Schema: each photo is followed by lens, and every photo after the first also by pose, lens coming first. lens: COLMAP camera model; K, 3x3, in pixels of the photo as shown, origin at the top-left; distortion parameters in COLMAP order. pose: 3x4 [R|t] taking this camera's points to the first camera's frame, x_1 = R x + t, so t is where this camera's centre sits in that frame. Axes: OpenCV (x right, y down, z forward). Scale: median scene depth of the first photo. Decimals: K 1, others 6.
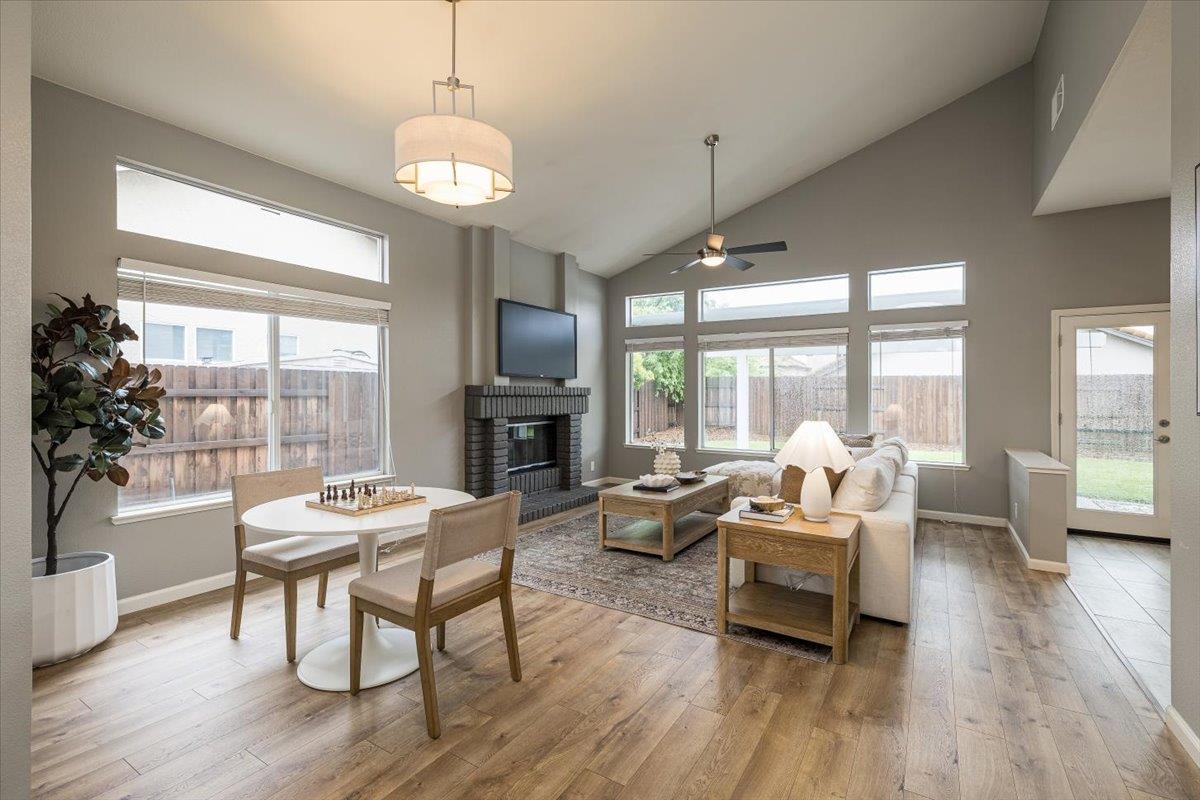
lens RADIAL K [[539.8, 0, 596.6], [0, 539.8, 387.3], [0, 0, 1]] dist [0.002052, -0.000239]
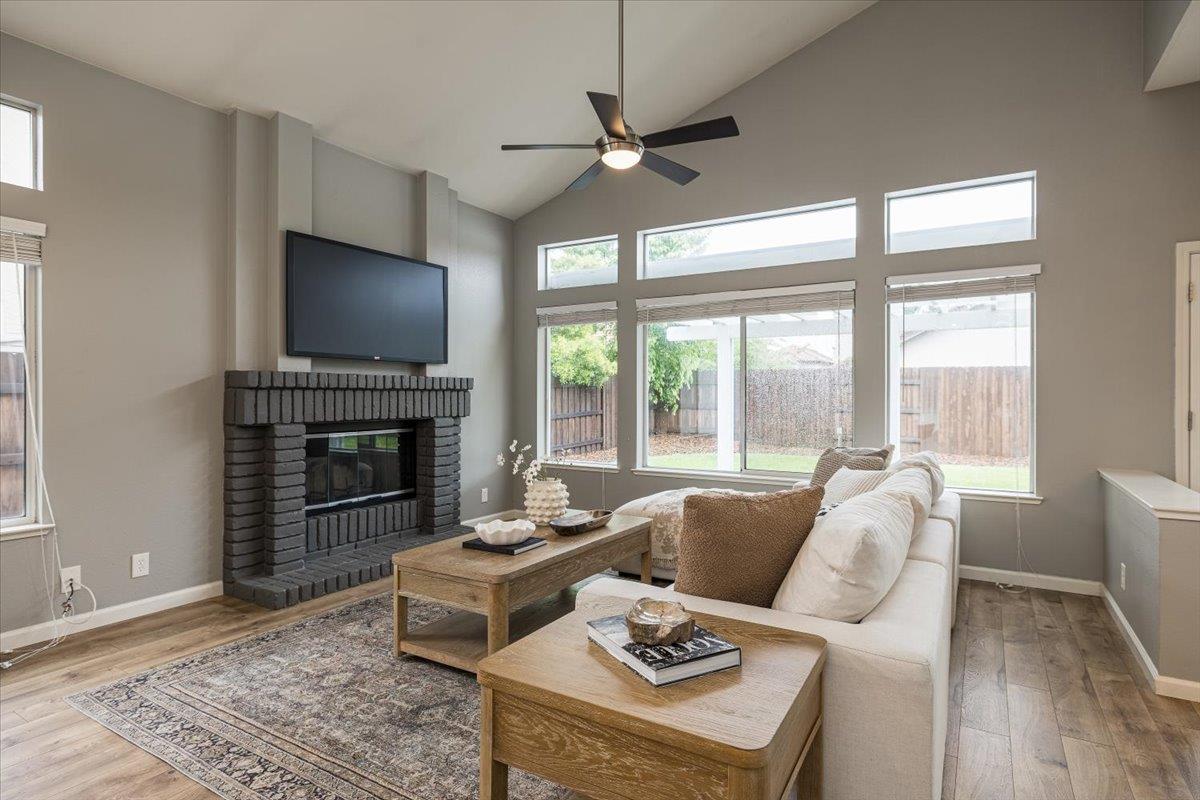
lens RADIAL K [[631.7, 0, 600.4], [0, 631.7, 396.0], [0, 0, 1]] dist [-0.005688, 0.001367]
pose [[0.999922, -0.004465, 0.011695, 0.172709], [0.004322, 0.999917, 0.012173, 0.017793], [-0.011748, -0.012121, 0.999858, 0.280781]]
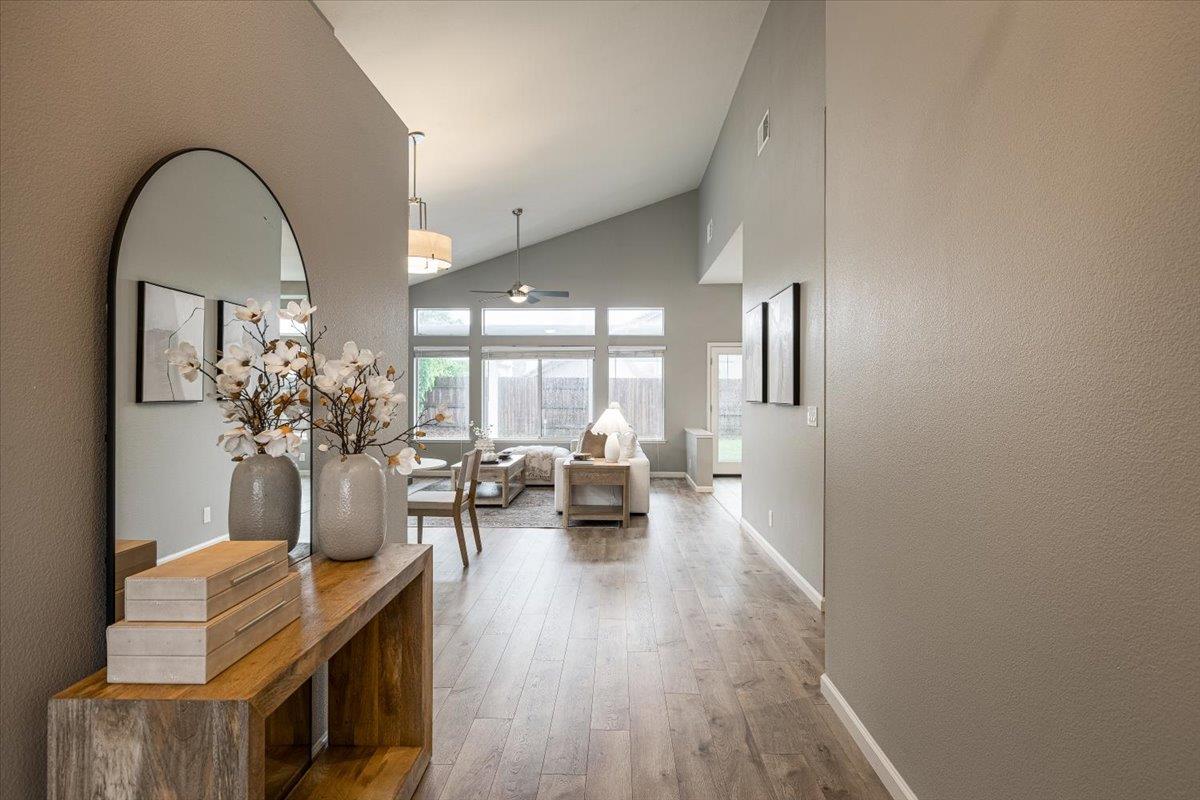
lens RADIAL K [[600.6, 0, 607.9], [0, 600.6, 397.5], [0, 0, 1]] dist [0.008691, 0.000691]
pose [[0.860402, -0.007418, 0.509561, -0.334509], [-0.001475, 0.999854, 0.017046, -0.006402], [-0.509613, -0.015418, 0.860266, -0.401645]]
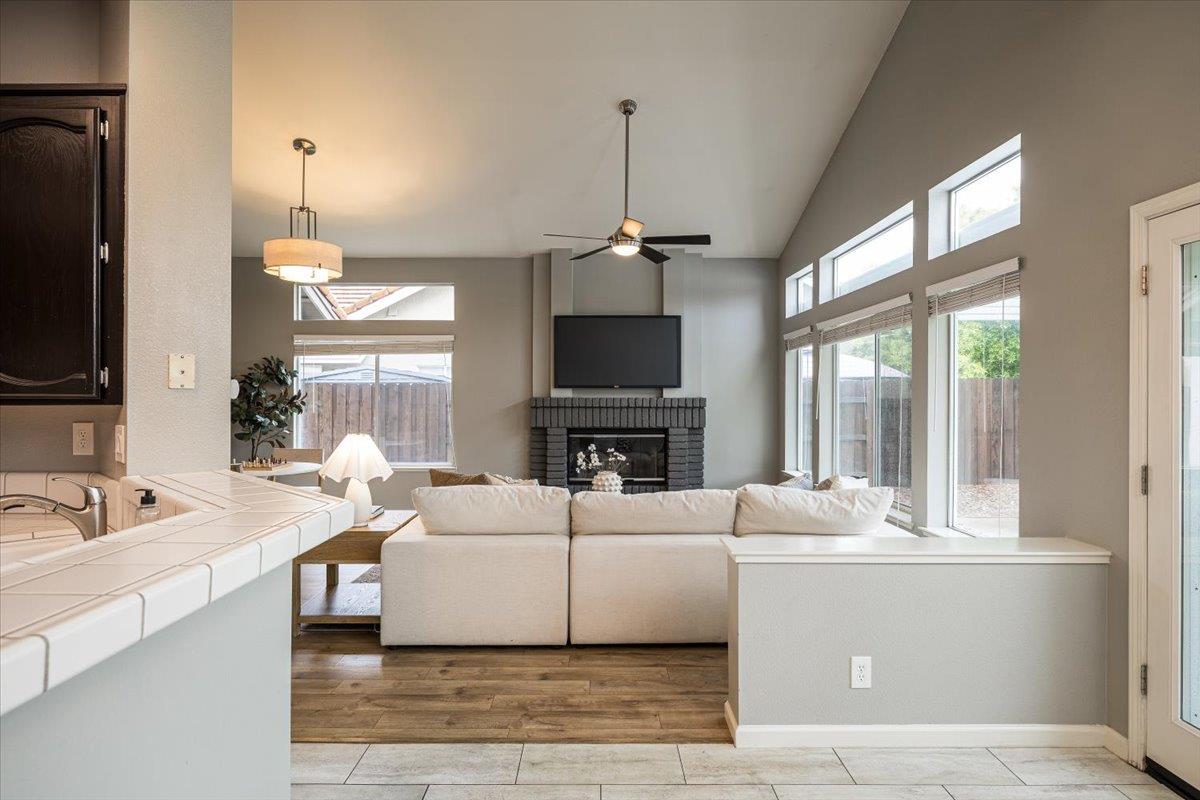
lens RADIAL K [[670.0, 0, 602.3], [0, 670.0, 389.9], [0, 0, 1]] dist [0.002650, -0.003866]
pose [[0.529277, -0.012342, -0.848360, 1.010589], [0.010824, 0.999911, -0.007794, -0.007309], [0.848380, -0.005058, 0.529363, 0.385395]]
